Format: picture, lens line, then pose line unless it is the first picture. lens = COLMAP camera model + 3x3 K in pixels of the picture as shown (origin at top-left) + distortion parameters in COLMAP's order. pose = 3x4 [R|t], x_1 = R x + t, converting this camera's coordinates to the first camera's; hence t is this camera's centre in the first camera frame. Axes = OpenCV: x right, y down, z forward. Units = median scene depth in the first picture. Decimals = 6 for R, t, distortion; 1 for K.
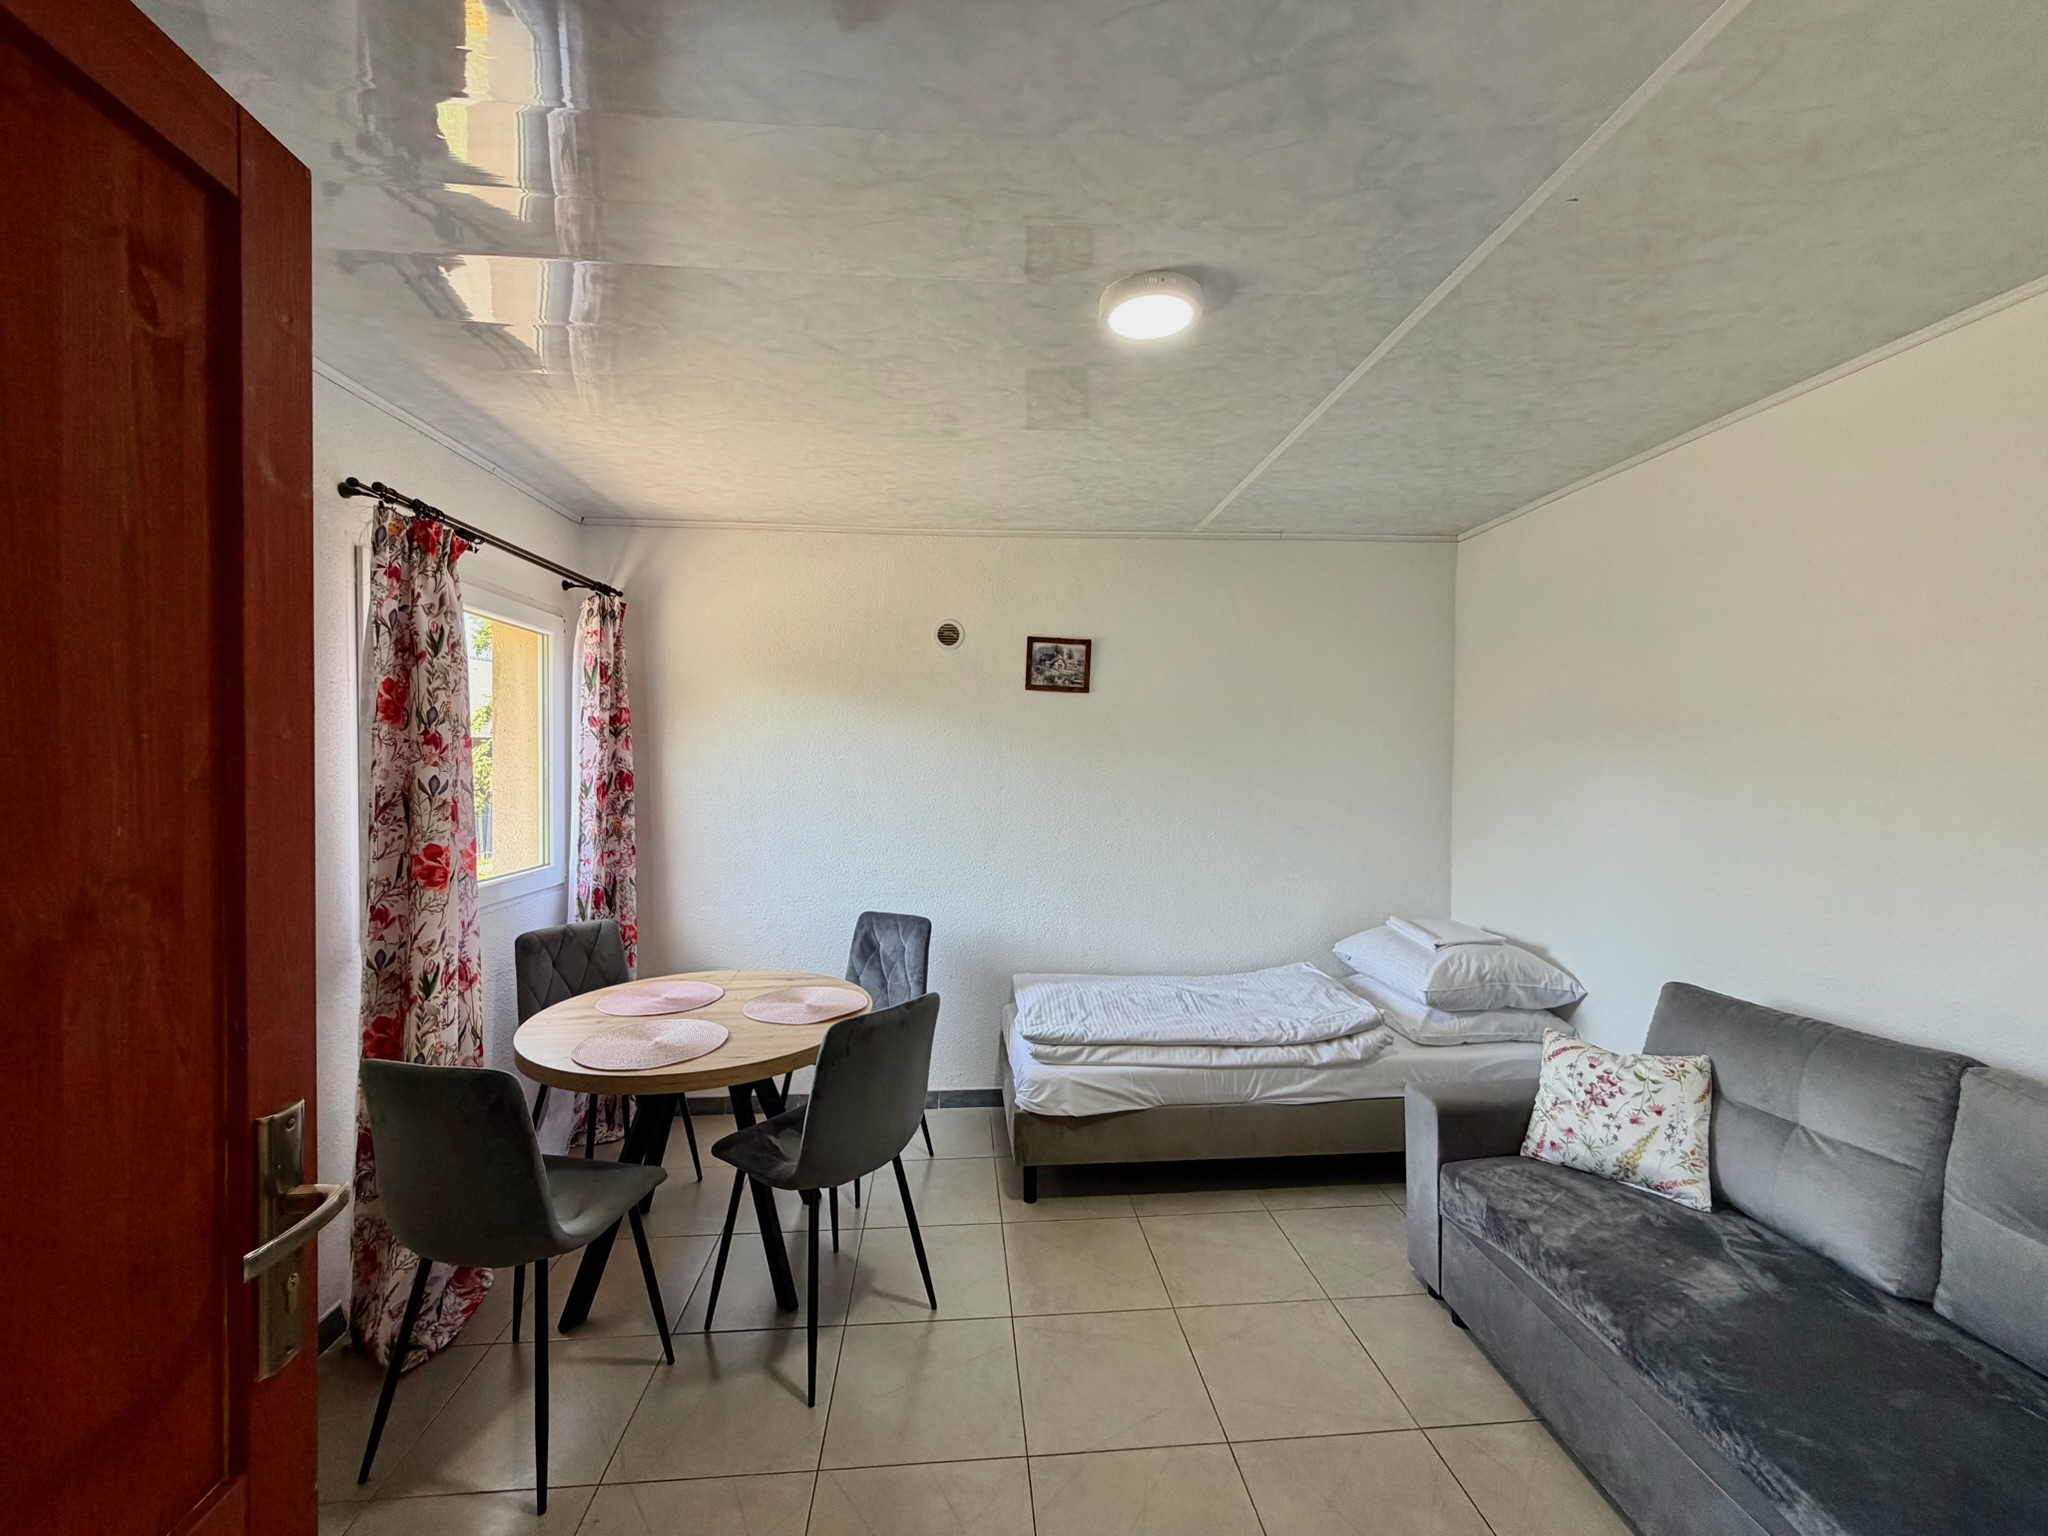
lens RADIAL K [[818.8, 0, 1017.8], [0, 818.8, 768.9], [0, 0, 1]] dist [-0.000008, -0.000402]
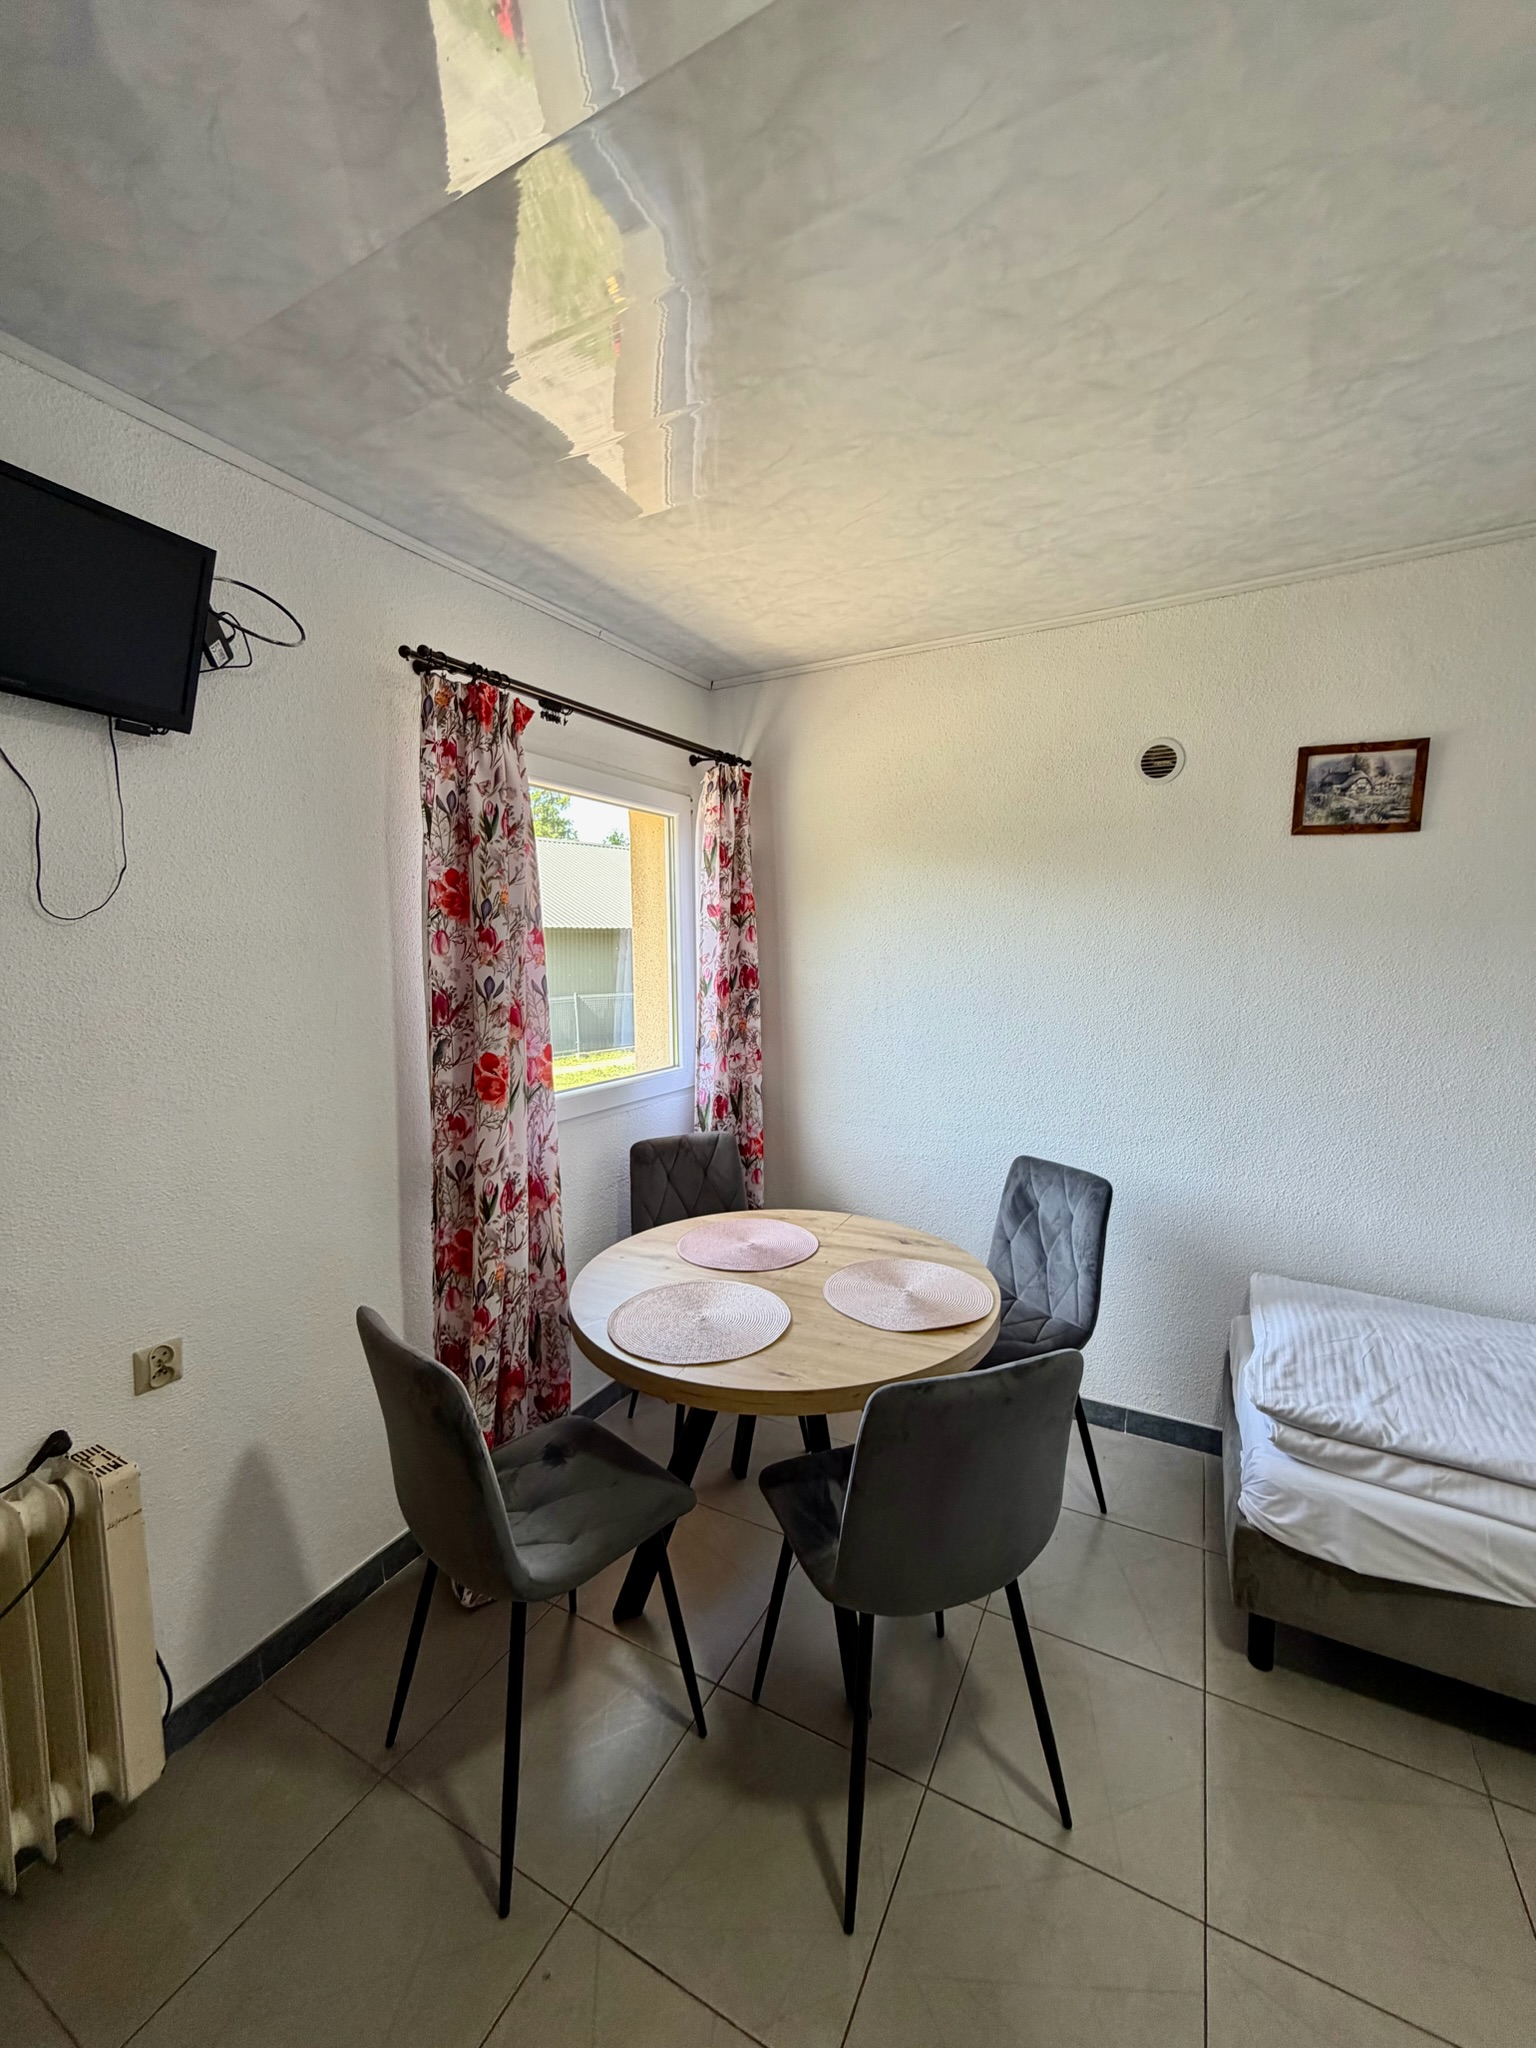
lens RADIAL K [[818.8, 0, 766.0], [0, 818.8, 1018.2], [0, 0, 1]] dist [-0.000008, -0.000402]
pose [[0.842348, 0.035023, -0.537795, 0.016082], [0.006838, 0.997111, 0.075645, -0.008923], [0.538890, -0.067397, 0.839675, 0.312520]]
